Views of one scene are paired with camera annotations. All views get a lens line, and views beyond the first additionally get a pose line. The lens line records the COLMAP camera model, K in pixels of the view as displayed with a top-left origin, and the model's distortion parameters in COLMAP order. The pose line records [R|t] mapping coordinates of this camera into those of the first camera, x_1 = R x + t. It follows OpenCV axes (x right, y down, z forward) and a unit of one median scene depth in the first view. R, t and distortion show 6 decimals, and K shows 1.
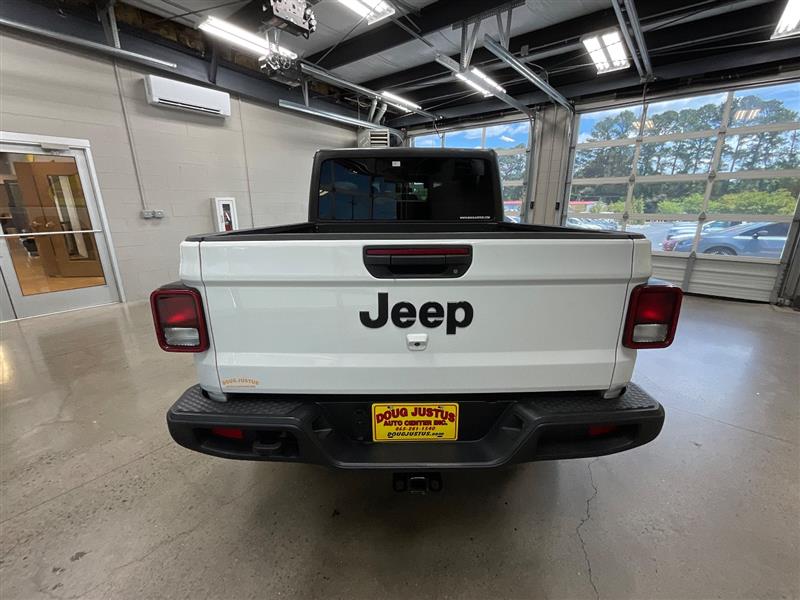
lens RADIAL K [[337.7, 0, 401.8], [0, 337.7, 302.1], [0, 0, 1]] dist [-0.000984, 0.000296]
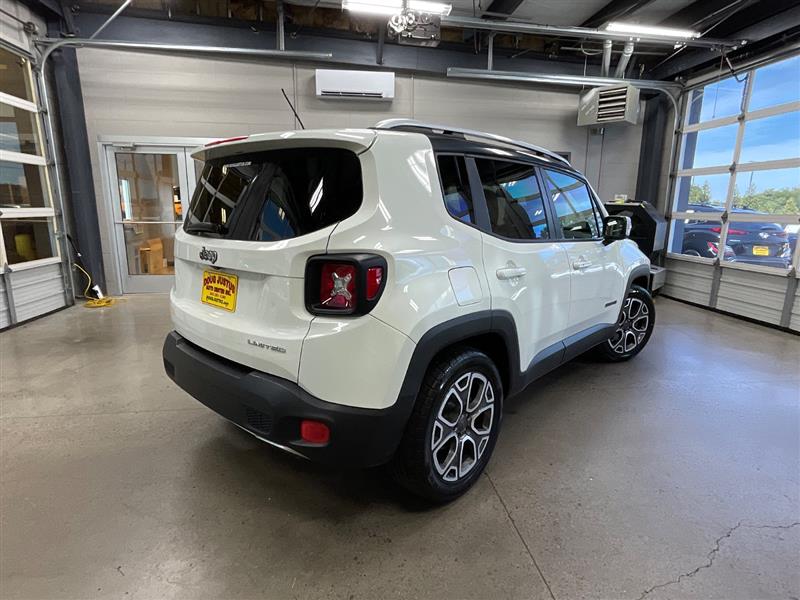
lens RADIAL K [[448.6, 0, 401.8], [0, 448.6, 302.4], [0, 0, 1]] dist [-0.016640, 0.012374]
pose [[0.728300, 0.150634, -0.668497, 0.304417], [-0.202981, 0.979182, -0.000498, -0.040629], [0.654506, 0.136055, 0.743714, 0.208312]]
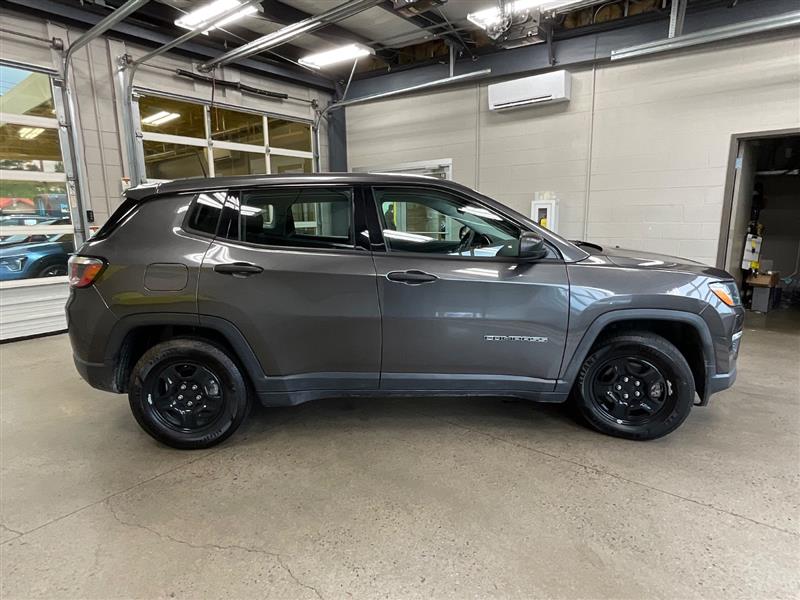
lens RADIAL K [[461.1, 0, 402.1], [0, 461.1, 301.9], [0, 0, 1]] dist [-0.016478, 0.012668]
pose [[0.006819, 0.184134, -0.982877, 0.549292], [-0.270508, 0.946593, 0.175460, -0.165443], [0.962694, 0.264680, 0.056264, 0.619716]]
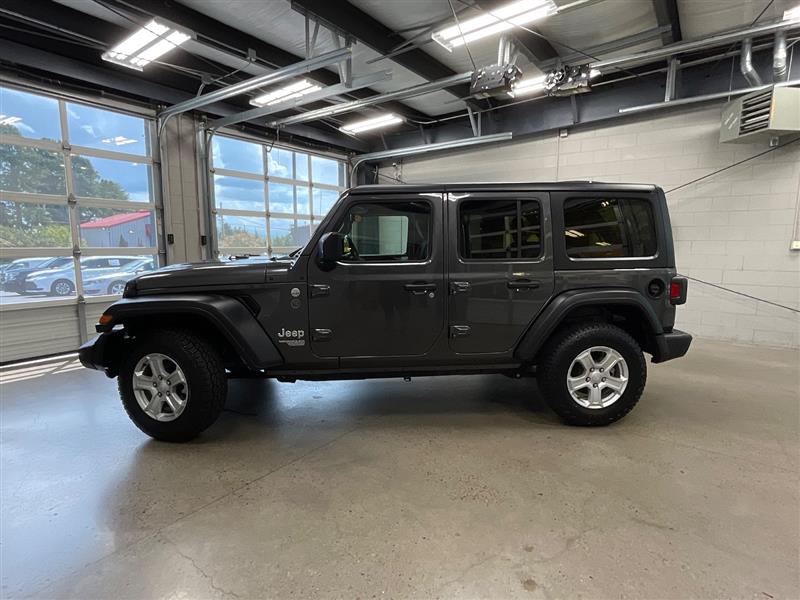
lens RADIAL K [[435.3, 0, 402.1], [0, 435.3, 302.0], [0, 0, 1]] dist [-0.020133, 0.015712]
pose [[-0.059142, -0.134196, 0.989188, -0.598004], [0.276081, 0.950073, 0.145396, -0.175566], [-0.959313, 0.281695, -0.019140, 0.647240]]
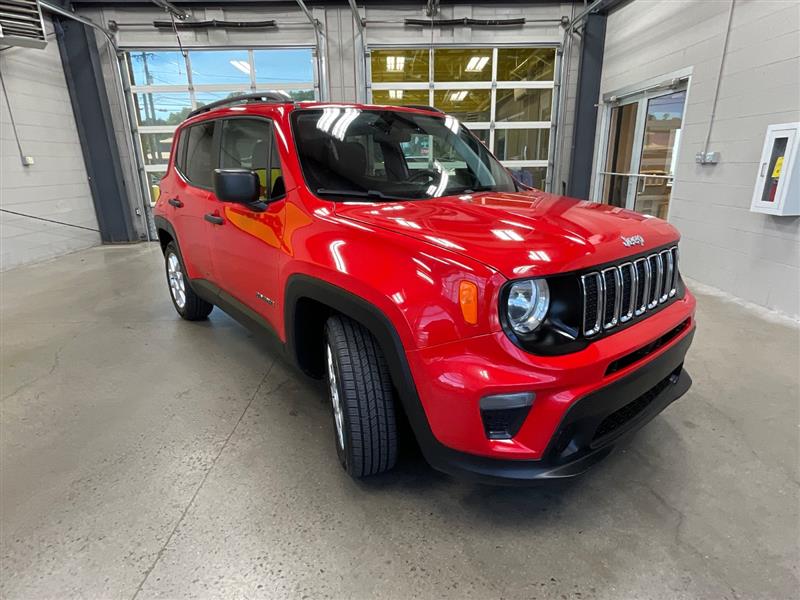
lens RADIAL K [[448.6, 0, 401.8], [0, 448.6, 302.4], [0, 0, 1]] dist [-0.016640, 0.012374]
pose [[-0.767446, 0.201865, -0.608504, 0.277254], [-0.168536, 0.852230, 0.495277, -0.288124], [0.618565, 0.482653, -0.620019, 1.072808]]
